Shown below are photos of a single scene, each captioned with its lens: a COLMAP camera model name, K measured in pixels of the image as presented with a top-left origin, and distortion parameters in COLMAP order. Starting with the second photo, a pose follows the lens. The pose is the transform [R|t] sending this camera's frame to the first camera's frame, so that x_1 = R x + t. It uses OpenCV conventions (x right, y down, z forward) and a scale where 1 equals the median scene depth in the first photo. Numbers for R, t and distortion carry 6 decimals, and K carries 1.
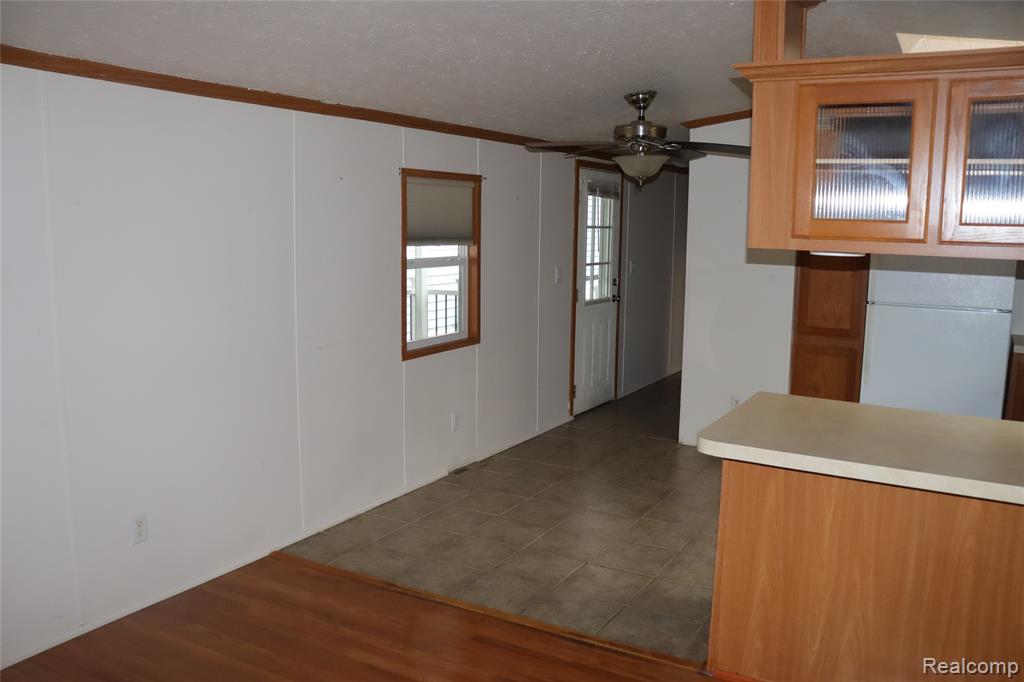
lens RADIAL K [[839.8, 0, 525.3], [0, 839.8, 344.6], [0, 0, 1]] dist [-0.176513, 0.143107]
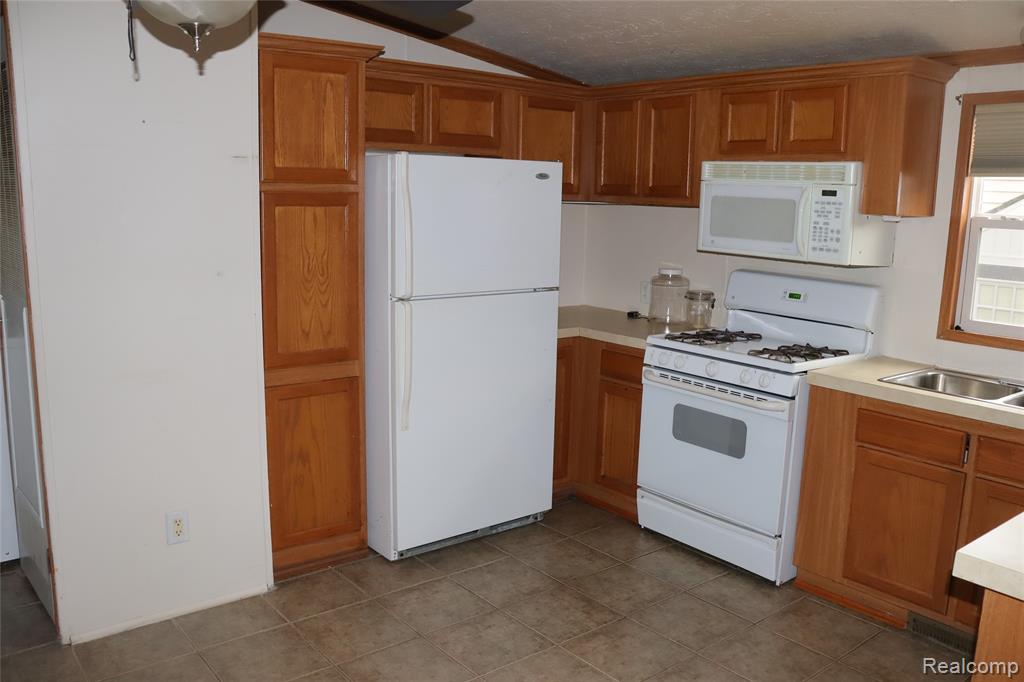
lens RADIAL K [[839.8, 0, 525.3], [0, 839.8, 344.6], [0, 0, 1]] dist [-0.176513, 0.143107]
pose [[0.370832, -0.168737, 0.913242, -0.131682], [0.116224, 0.984057, 0.134628, -0.103149], [-0.921399, 0.056216, 0.384531, 0.765559]]
